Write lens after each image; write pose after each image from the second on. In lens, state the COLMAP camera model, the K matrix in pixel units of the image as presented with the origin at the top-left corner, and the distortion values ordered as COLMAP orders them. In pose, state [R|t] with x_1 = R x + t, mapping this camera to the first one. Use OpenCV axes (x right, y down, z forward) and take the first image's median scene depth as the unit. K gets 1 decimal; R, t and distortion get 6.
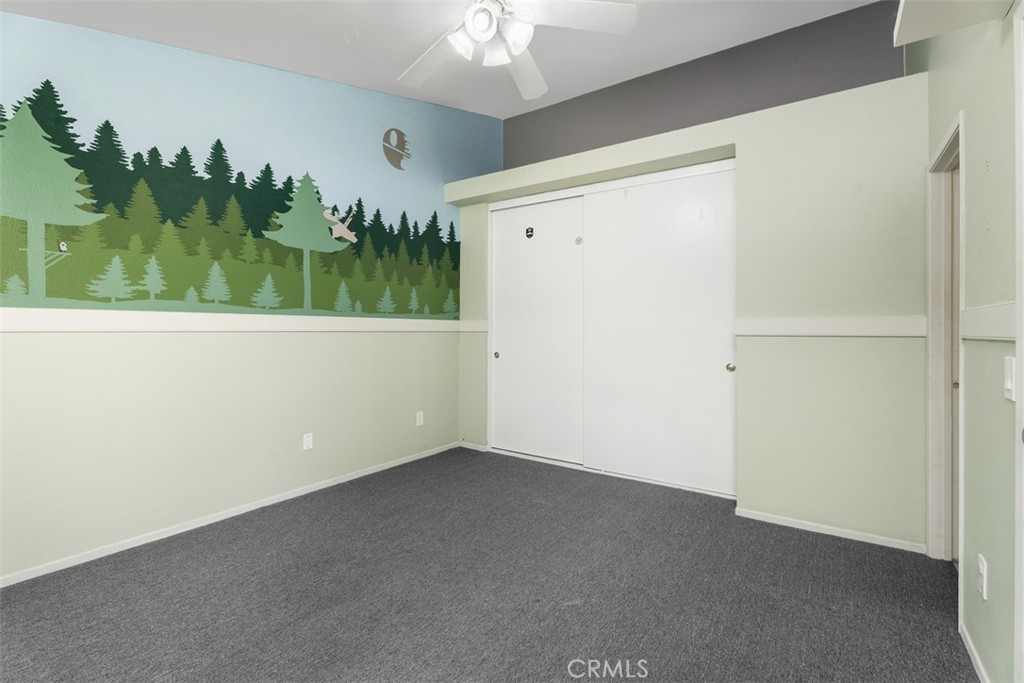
lens RADIAL K [[458.2, 0, 510.4], [0, 458.2, 326.8], [0, 0, 1]] dist [0.002773, -0.002485]
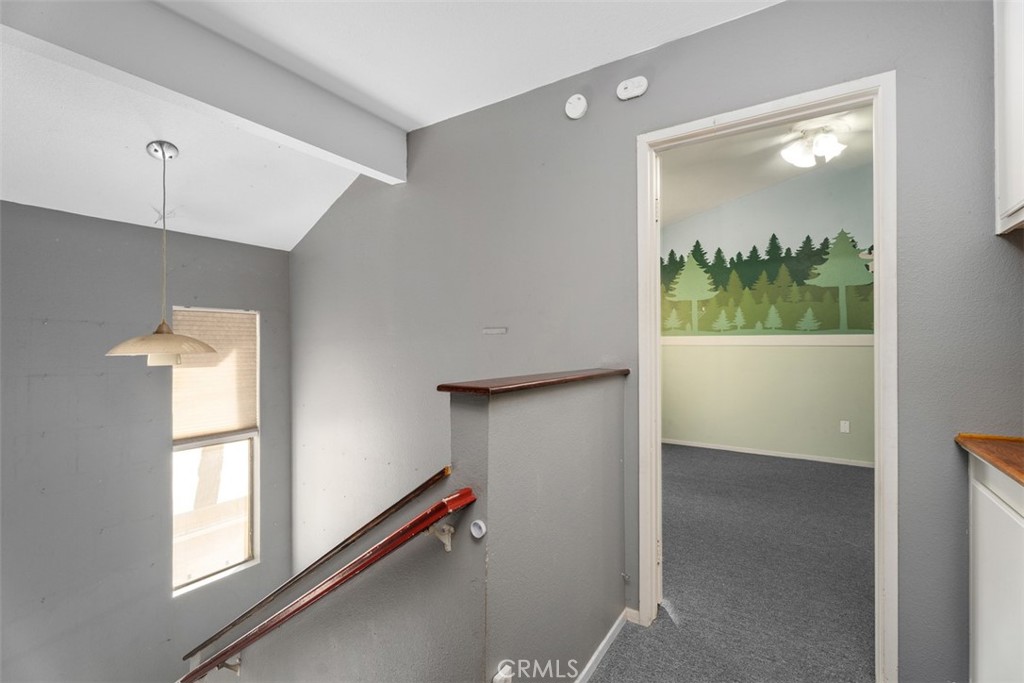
lens RADIAL K [[458.2, 0, 512.4], [0, 458.2, 342.8], [0, 0, 1]] dist [0.002773, -0.002485]
pose [[0.035252, -0.007960, -0.999347, 1.069829], [0.005804, 0.999953, -0.007760, 0.007134], [0.999362, -0.005527, 0.035297, -0.039679]]
